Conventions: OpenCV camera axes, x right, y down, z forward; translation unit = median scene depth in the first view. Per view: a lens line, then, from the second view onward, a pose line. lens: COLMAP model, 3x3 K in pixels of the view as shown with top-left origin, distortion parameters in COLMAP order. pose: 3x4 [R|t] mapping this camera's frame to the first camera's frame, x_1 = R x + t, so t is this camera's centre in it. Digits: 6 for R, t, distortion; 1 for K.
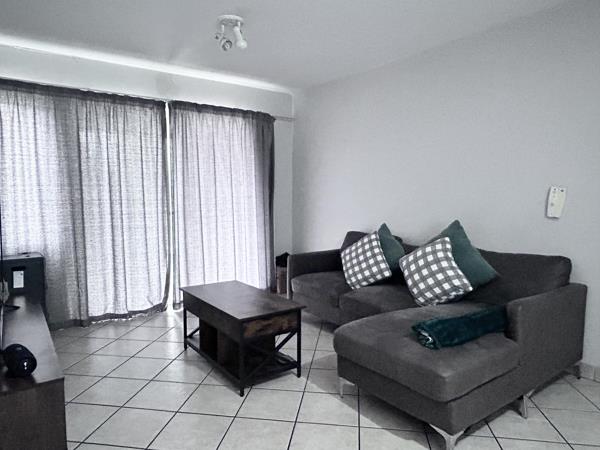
lens RADIAL K [[401.6, 0, 300.1], [0, 401.6, 224.9], [0, 0, 1]] dist [0.000502, -0.008296]
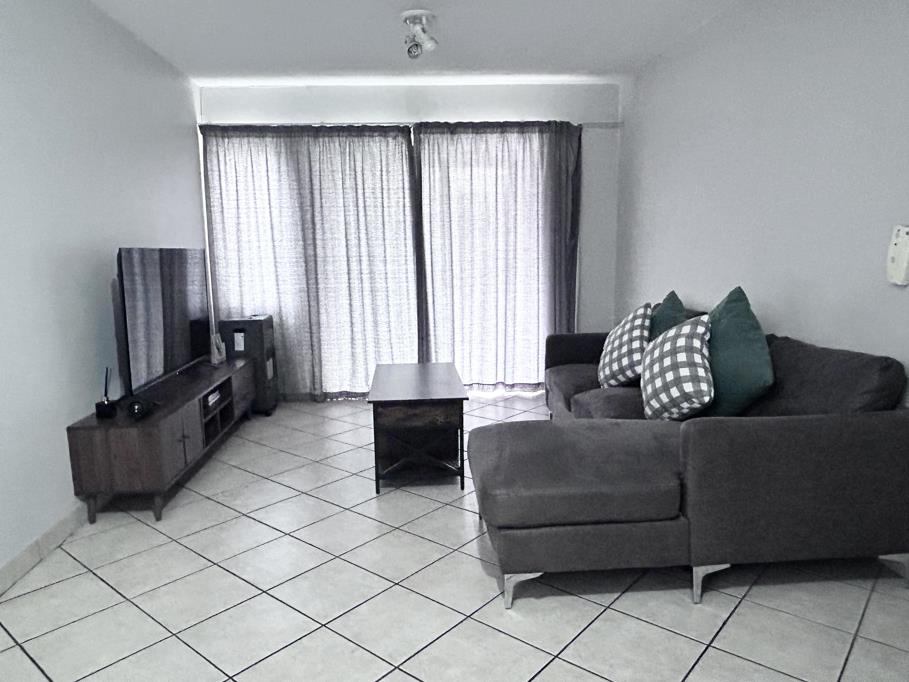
lens RADIAL K [[638.9, 0, 454.5], [0, 638.9, 343.7], [0, 0, 1]] dist [0.009190, -0.000960]
pose [[0.848039, 0.063408, -0.526127, 0.442185], [-0.020276, 0.995971, 0.087351, -0.002129], [0.529546, -0.063409, 0.845908, -0.014101]]
